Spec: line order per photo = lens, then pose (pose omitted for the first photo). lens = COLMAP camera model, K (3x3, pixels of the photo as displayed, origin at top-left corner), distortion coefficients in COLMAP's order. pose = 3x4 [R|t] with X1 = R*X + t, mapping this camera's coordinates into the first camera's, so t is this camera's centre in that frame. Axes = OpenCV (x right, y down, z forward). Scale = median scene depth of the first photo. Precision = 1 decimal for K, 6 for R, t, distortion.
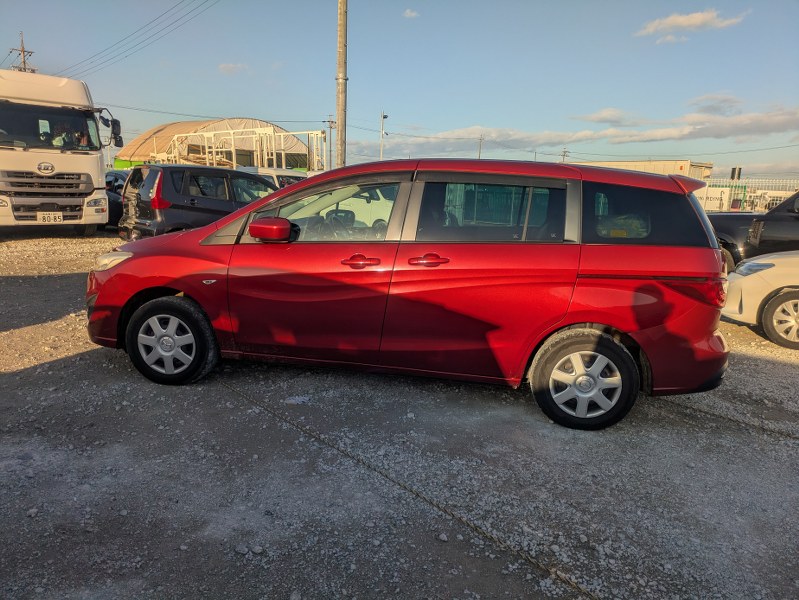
lens RADIAL K [[593.9, 0, 383.0], [0, 593.9, 321.4], [0, 0, 1]] dist [0.065794, -0.069305]
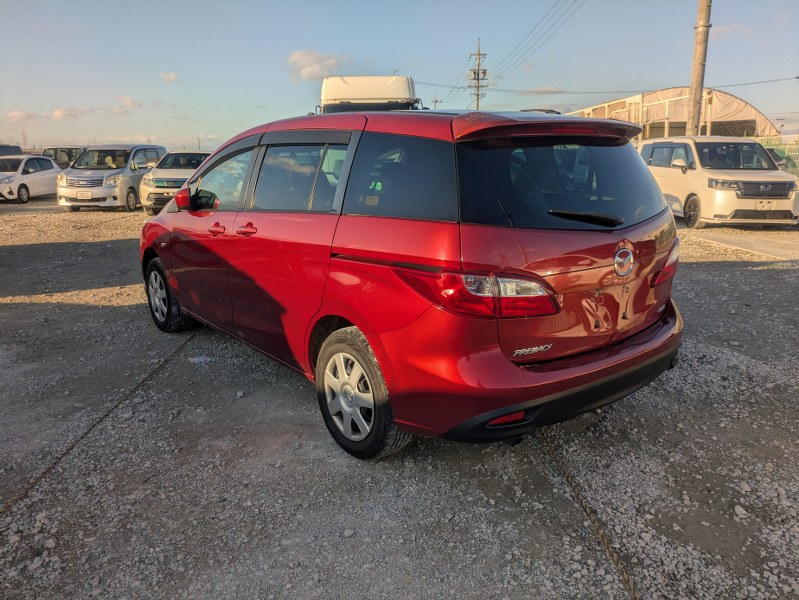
lens RADIAL K [[590.3, 0, 393.9], [0, 590.3, 304.9], [0, 0, 1]] dist [0.027122, -0.001796]
pose [[0.759219, 0.108649, -0.641702, 0.269870], [-0.103722, 0.993565, 0.045509, -0.016746], [0.642517, 0.032007, 0.765603, 0.140660]]
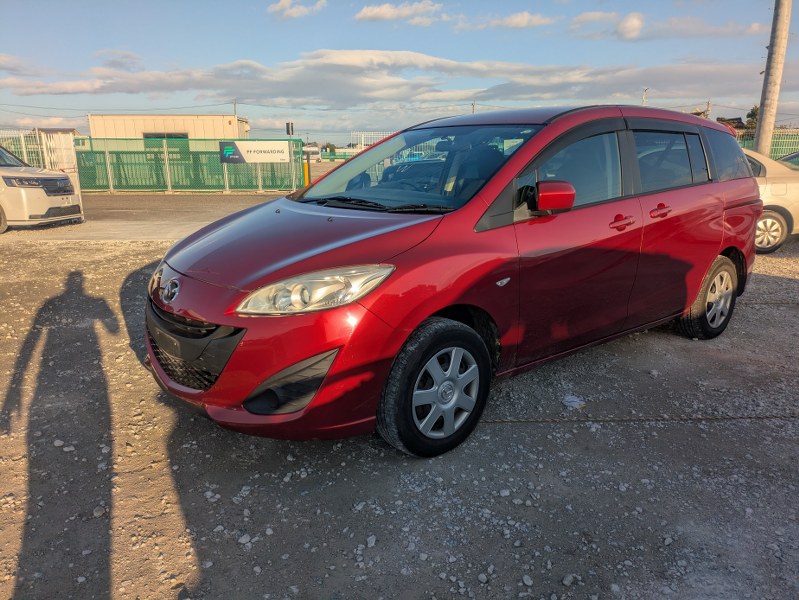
lens RADIAL K [[595.5, 0, 404.3], [0, 595.5, 317.6], [0, 0, 1]] dist [0.026527, -0.013730]
pose [[0.625020, -0.241817, 0.742209, -0.301550], [0.194252, 0.969080, 0.152152, -0.052360], [-0.756053, 0.049077, 0.652668, 0.217018]]
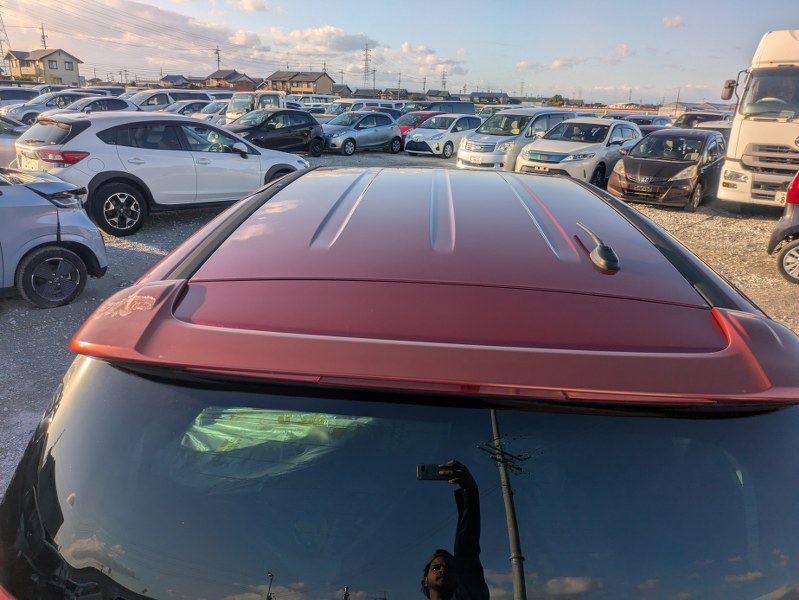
lens RADIAL K [[590.3, 0, 393.9], [0, 590.3, 304.9], [0, 0, 1]] dist [0.027122, -0.001796]
pose [[0.129817, 0.283980, -0.950001, 0.242376], [-0.247766, 0.937005, 0.246238, -0.104147], [0.960083, 0.203412, 0.192000, 0.330631]]
